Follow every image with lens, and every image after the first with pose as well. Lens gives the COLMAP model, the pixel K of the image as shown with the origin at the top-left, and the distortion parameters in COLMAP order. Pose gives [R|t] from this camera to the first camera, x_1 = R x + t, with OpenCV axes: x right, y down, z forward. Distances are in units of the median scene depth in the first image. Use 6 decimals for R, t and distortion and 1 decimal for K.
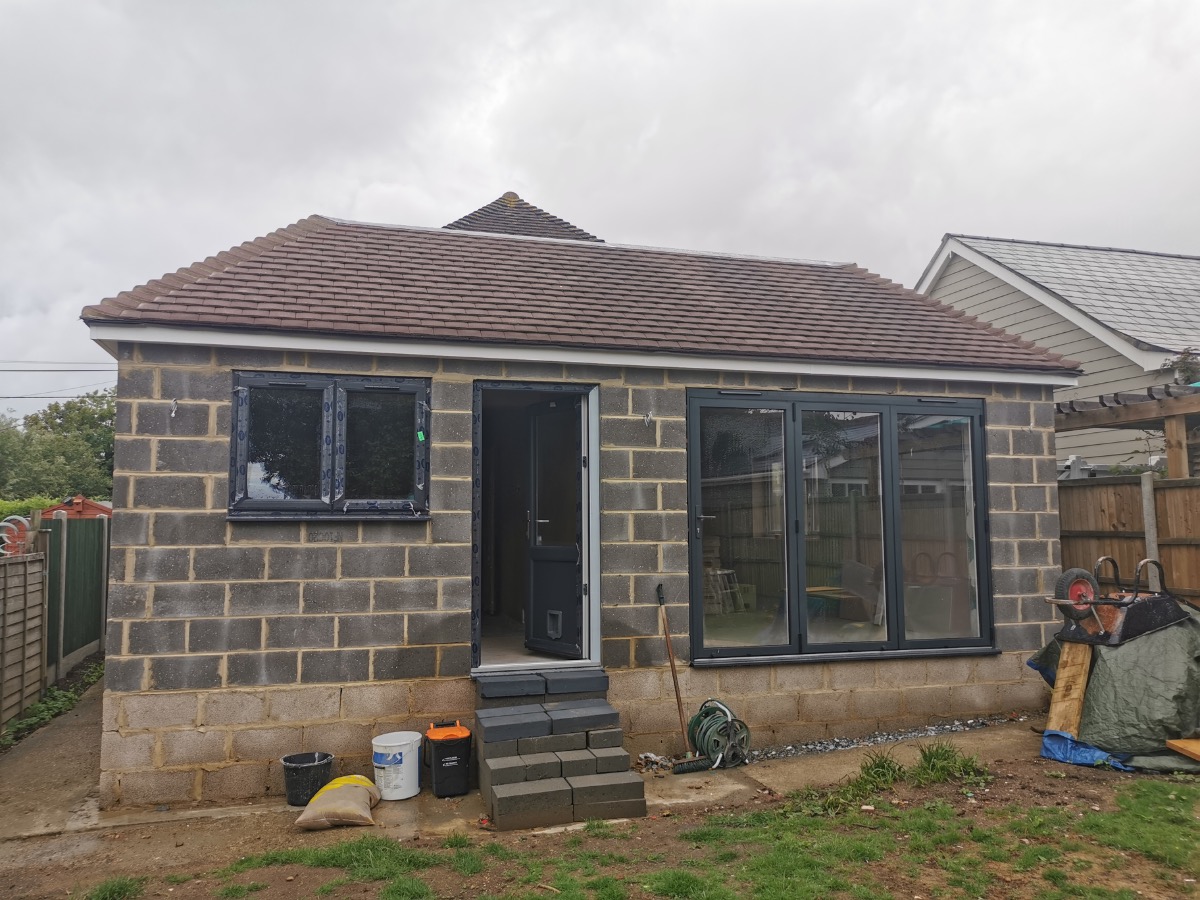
lens RADIAL K [[920.7, 0, 600.0], [0, 920.7, 450.0], [0, 0, 1]] dist [0.046664, -0.002490]
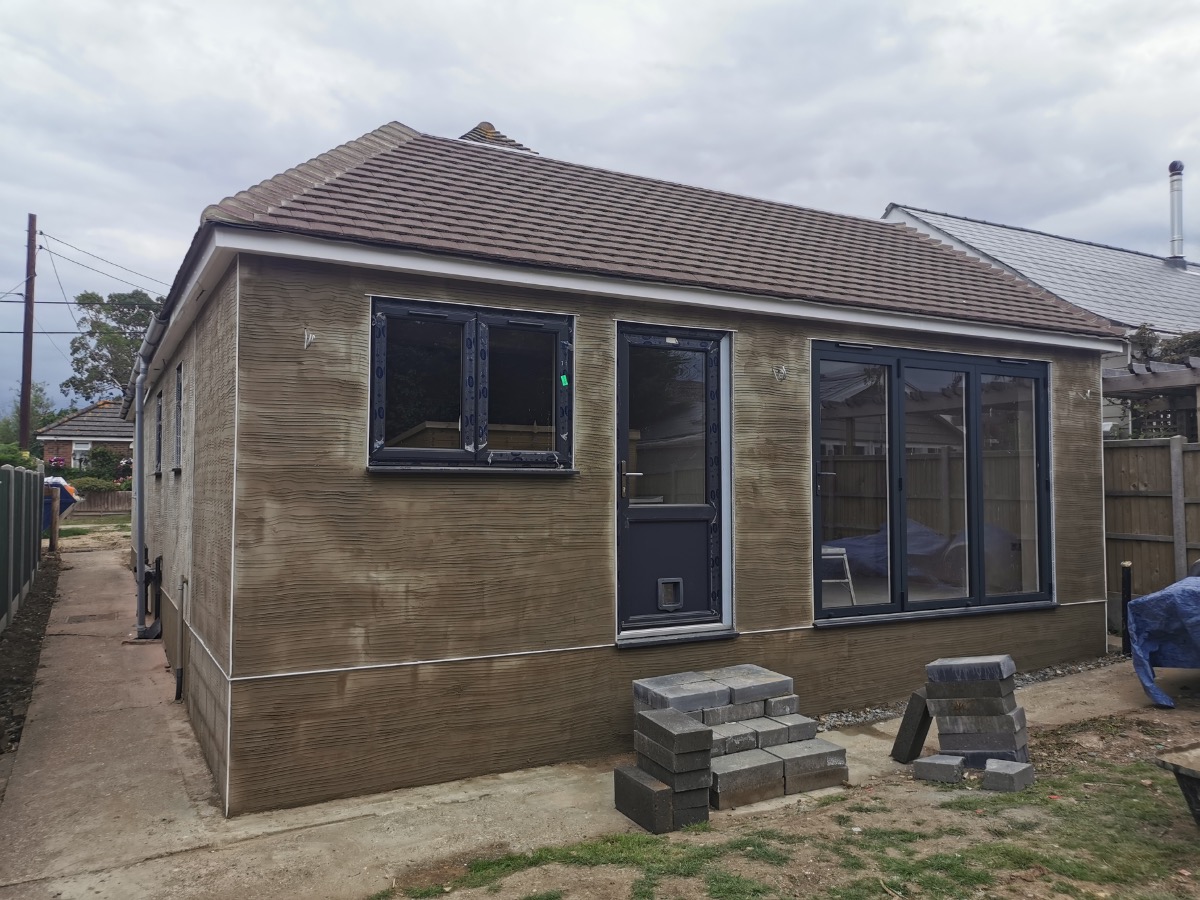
lens RADIAL K [[920.7, 0, 600.0], [0, 920.7, 450.0], [0, 0, 1]] dist [0.046664, -0.002490]
pose [[0.976066, 0.014784, 0.216973, -0.297477], [-0.023715, 0.998973, 0.038615, 0.014464], [-0.216180, -0.042836, 0.975413, 0.098880]]
